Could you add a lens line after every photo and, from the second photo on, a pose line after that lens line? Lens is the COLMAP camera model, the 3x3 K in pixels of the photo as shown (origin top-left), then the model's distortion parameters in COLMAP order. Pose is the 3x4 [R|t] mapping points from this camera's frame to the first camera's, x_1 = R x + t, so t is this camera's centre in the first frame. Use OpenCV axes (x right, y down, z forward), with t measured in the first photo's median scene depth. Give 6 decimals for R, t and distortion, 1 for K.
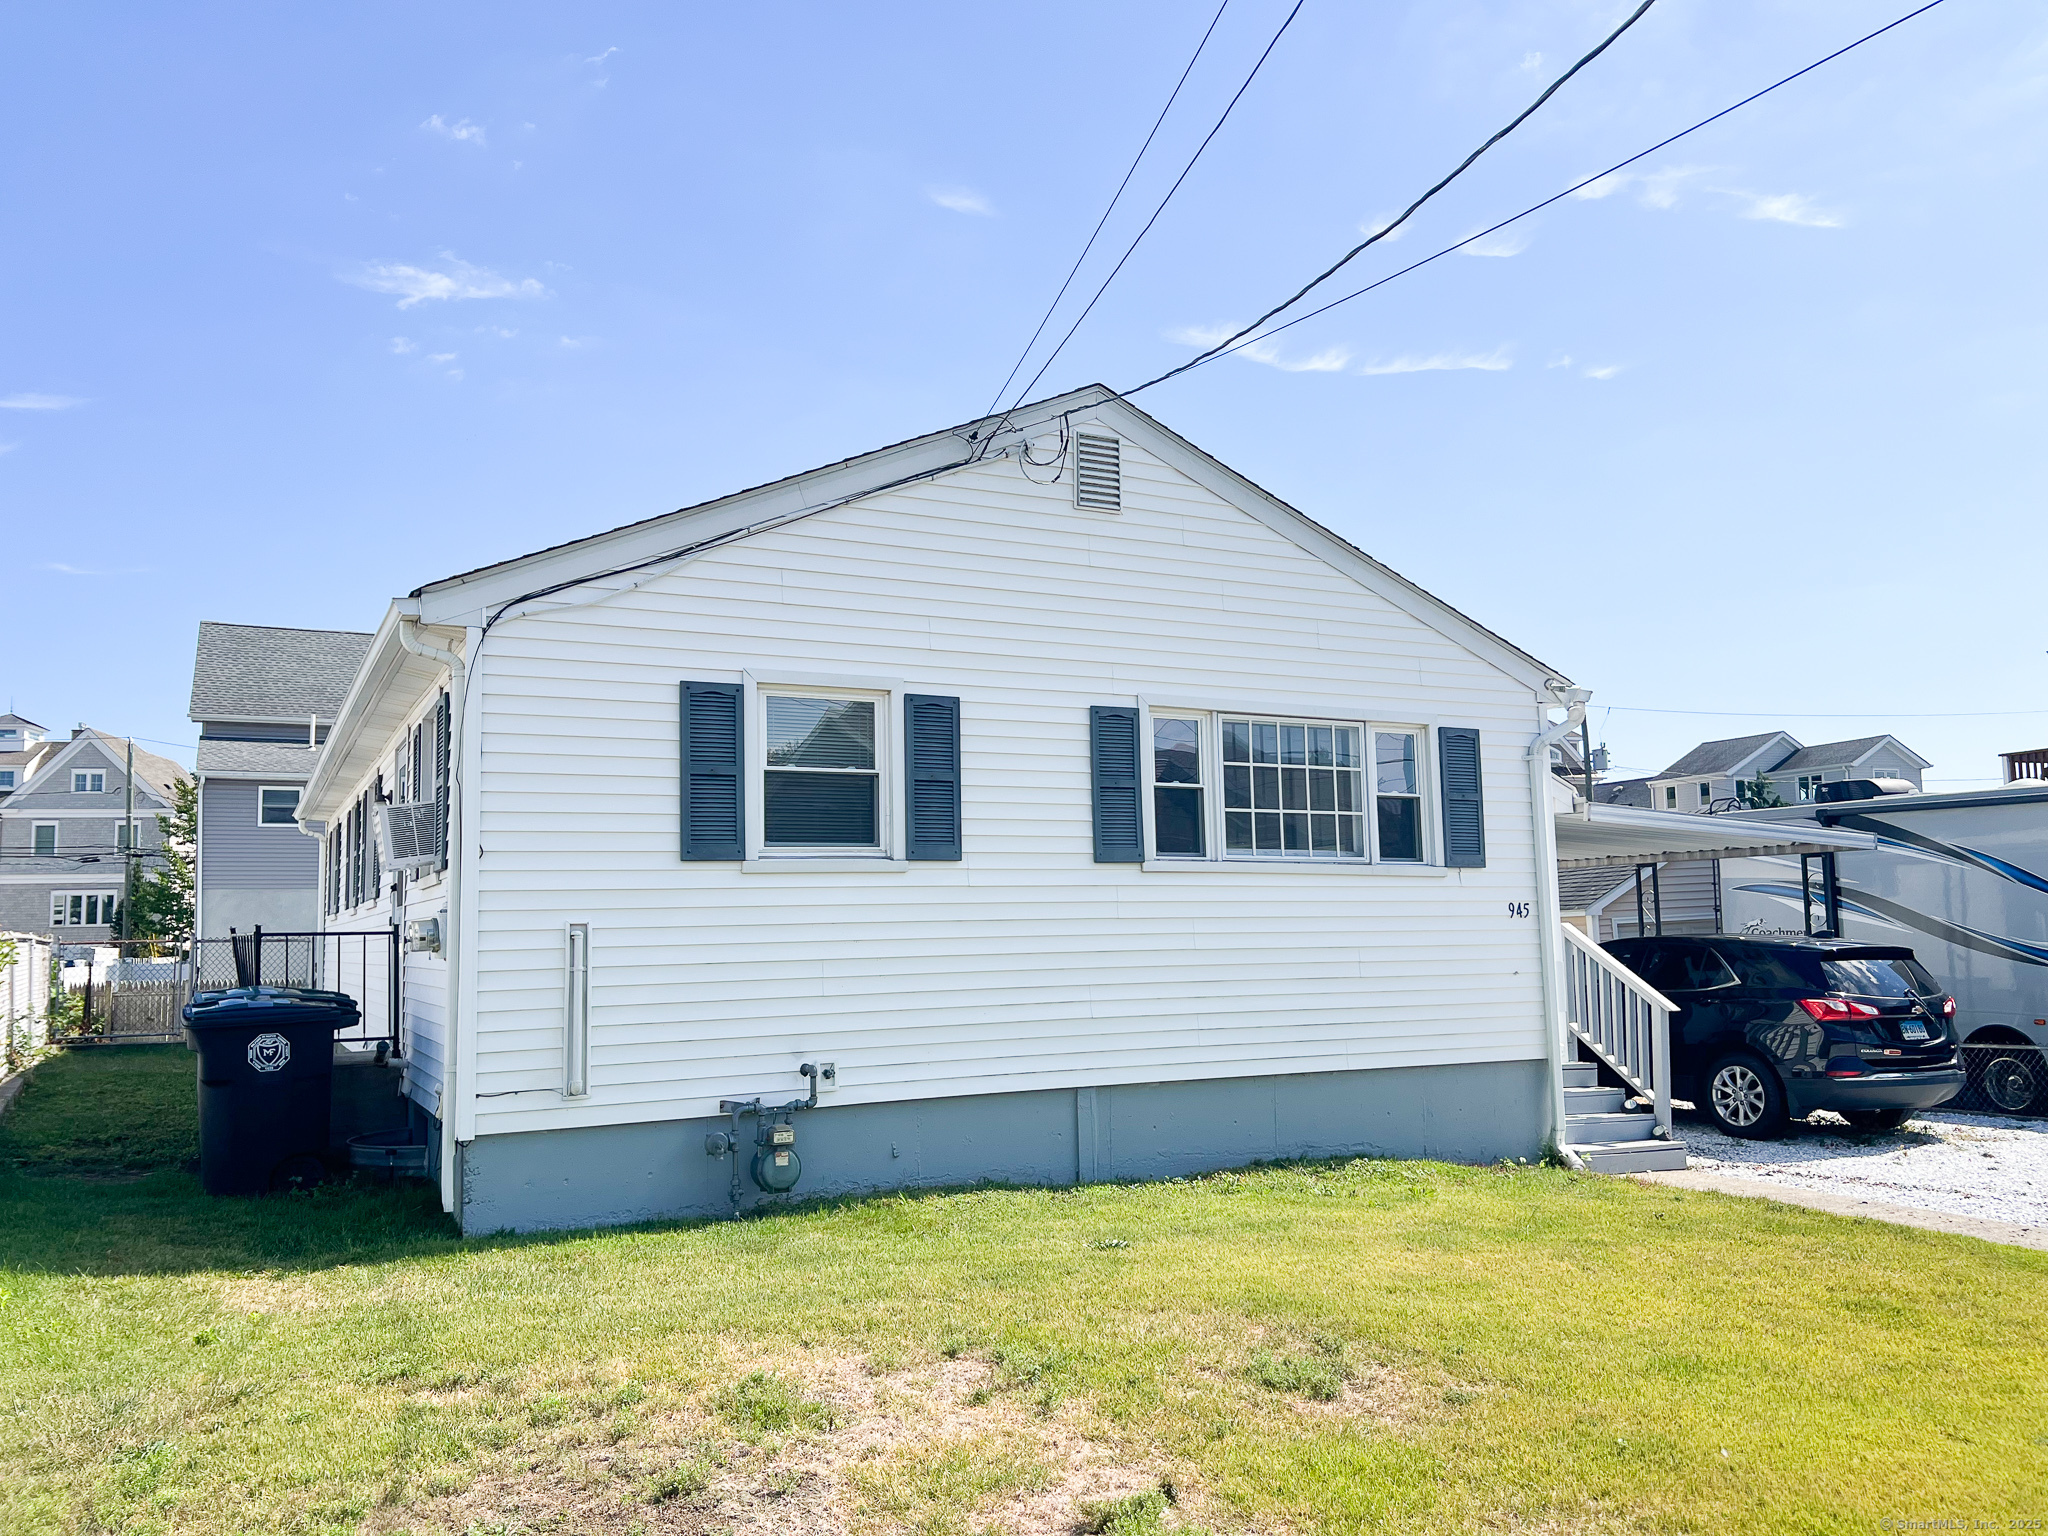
lens RADIAL K [[1547.2, 0, 1024.0], [0, 1547.2, 768.0], [0, 0, 1]] dist [0.067870, -0.133394]
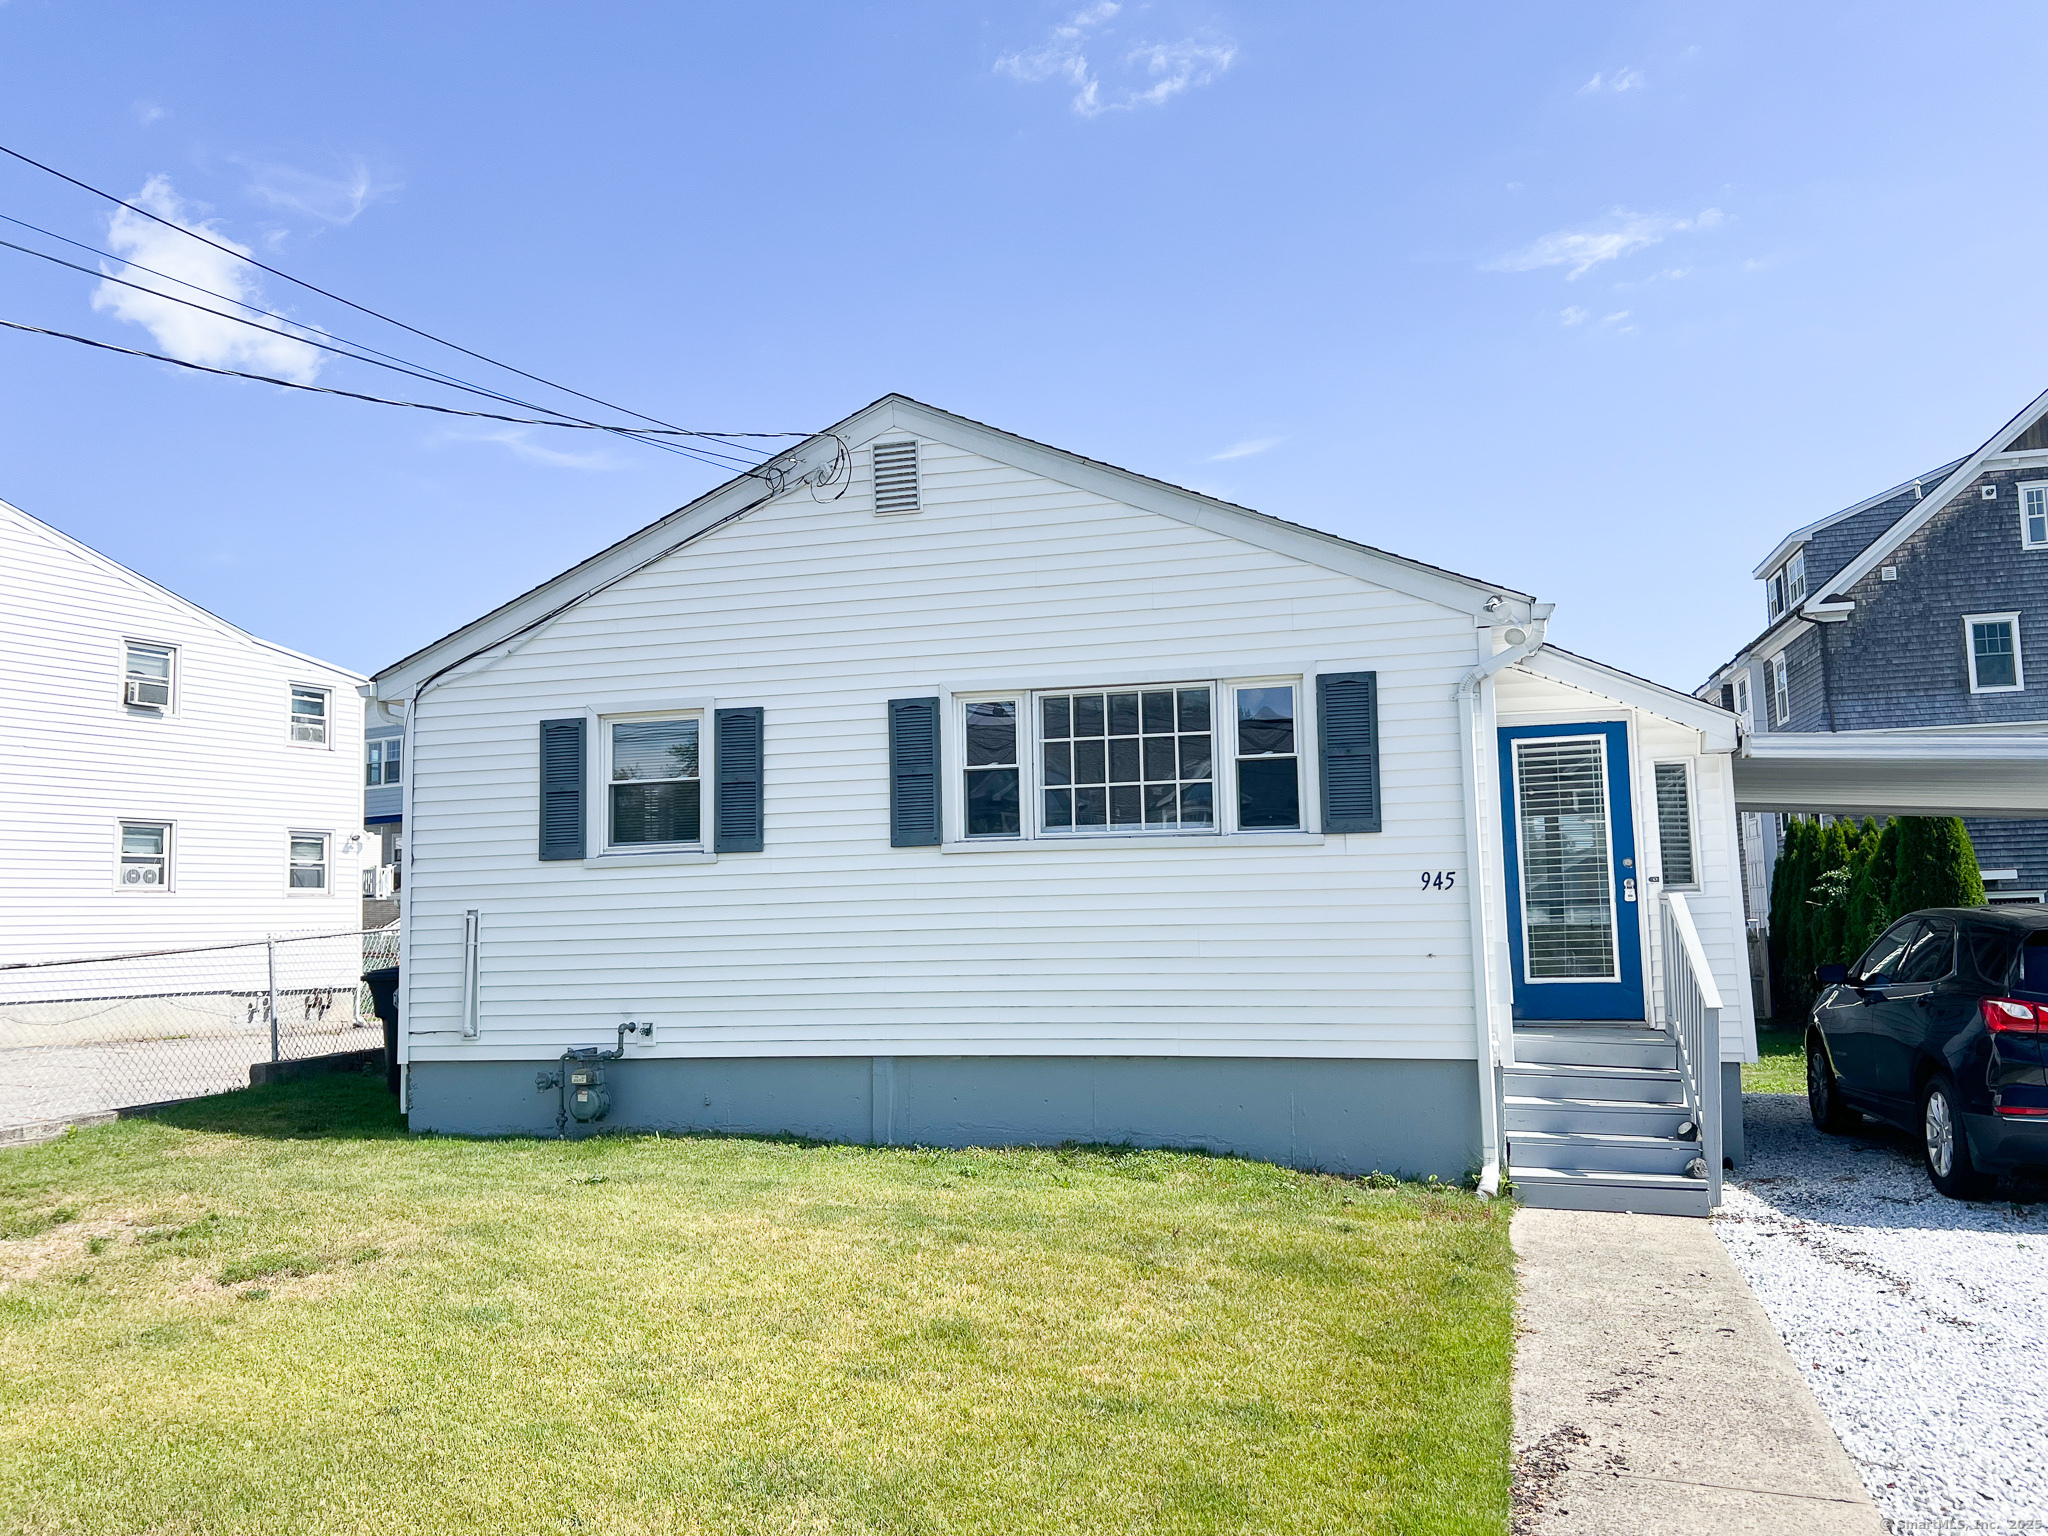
lens RADIAL K [[1547.2, 0, 1024.0], [0, 1547.2, 768.0], [0, 0, 1]] dist [0.067870, -0.133394]
pose [[0.743620, -0.065379, -0.665398, 0.821747], [0.081249, 0.996668, -0.007128, 0.021642], [0.663648, -0.048762, 0.746454, 0.265908]]
